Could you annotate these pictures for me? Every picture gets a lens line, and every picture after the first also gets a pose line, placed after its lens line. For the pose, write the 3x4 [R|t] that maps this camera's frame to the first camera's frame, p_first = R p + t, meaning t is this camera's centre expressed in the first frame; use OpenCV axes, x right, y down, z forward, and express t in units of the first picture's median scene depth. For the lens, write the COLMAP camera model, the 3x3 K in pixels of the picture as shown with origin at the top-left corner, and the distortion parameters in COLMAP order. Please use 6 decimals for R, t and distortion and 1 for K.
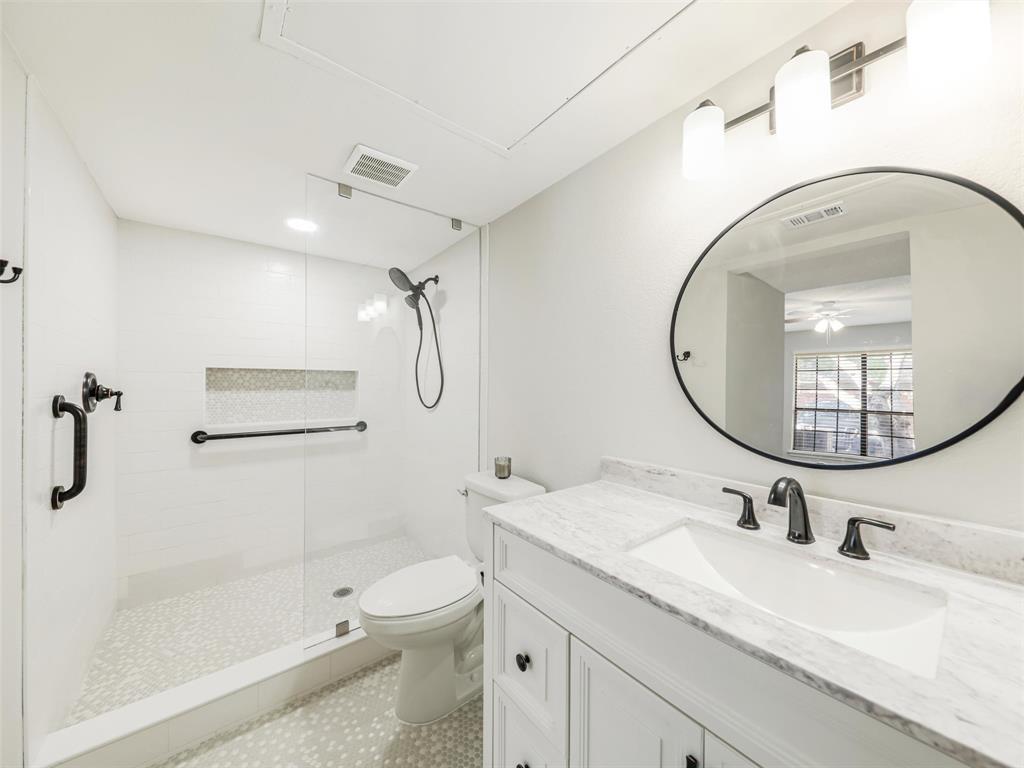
lens RADIAL K [[369.6, 0, 512.0], [0, 369.6, 384.0], [0, 0, 1]] dist [-0.000965, -0.000247]
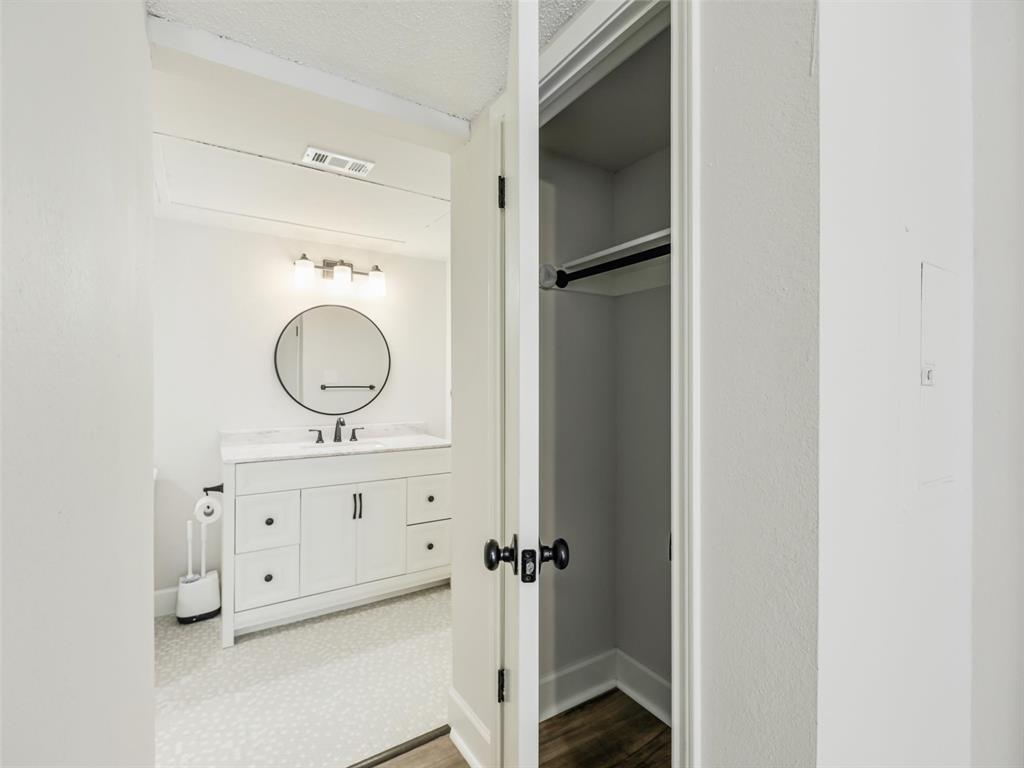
lens RADIAL K [[455.7, 0, 512.0], [0, 455.7, 384.0], [0, 0, 1]] dist [-0.001959, -0.000257]
pose [[0.083592, -0.000111, 0.996500, -1.823016], [-0.004638, 0.999989, 0.000501, -0.003783], [-0.996489, -0.004664, 0.083591, -0.403750]]
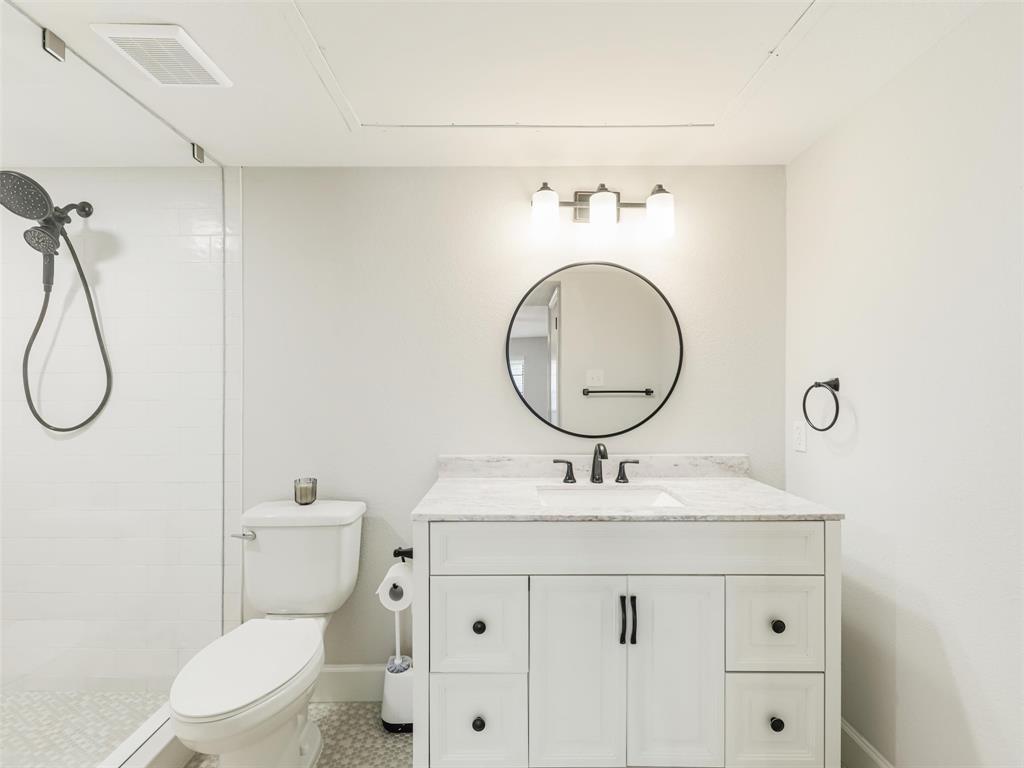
lens RADIAL K [[472.8, 0, 510.0], [0, 472.8, 391.5], [0, 0, 1]] dist [0.012774, -0.000089]
pose [[0.612620, -0.008825, 0.790328, -0.849708], [0.001778, 0.999951, 0.009788, -0.002594], [-0.790375, -0.004591, 0.612606, 0.011827]]
